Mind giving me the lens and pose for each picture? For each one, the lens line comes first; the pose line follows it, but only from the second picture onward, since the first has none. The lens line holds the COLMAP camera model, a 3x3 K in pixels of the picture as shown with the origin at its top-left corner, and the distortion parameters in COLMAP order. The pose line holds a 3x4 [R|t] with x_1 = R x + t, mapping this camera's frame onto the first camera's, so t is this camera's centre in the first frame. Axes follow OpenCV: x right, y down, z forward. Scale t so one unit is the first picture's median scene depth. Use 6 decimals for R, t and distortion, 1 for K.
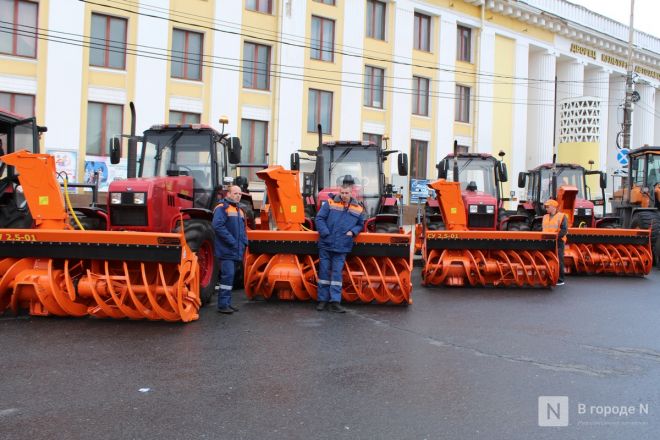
lens RADIAL K [[1069.8, 0, 330.0], [0, 1069.8, 220.0], [0, 0, 1]] dist [0.016511, -0.018166]
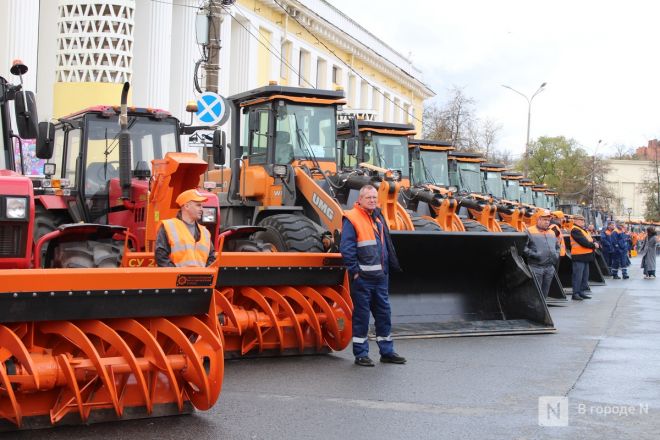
lens RADIAL K [[1069.8, 0, 330.0], [0, 1069.8, 220.0], [0, 0, 1]] dist [0.016511, -0.018166]
pose [[0.805293, -0.004633, 0.592859, 0.016453], [0.007670, 0.999967, -0.002605, -0.003694], [-0.592828, 0.006645, 0.805302, 0.590100]]
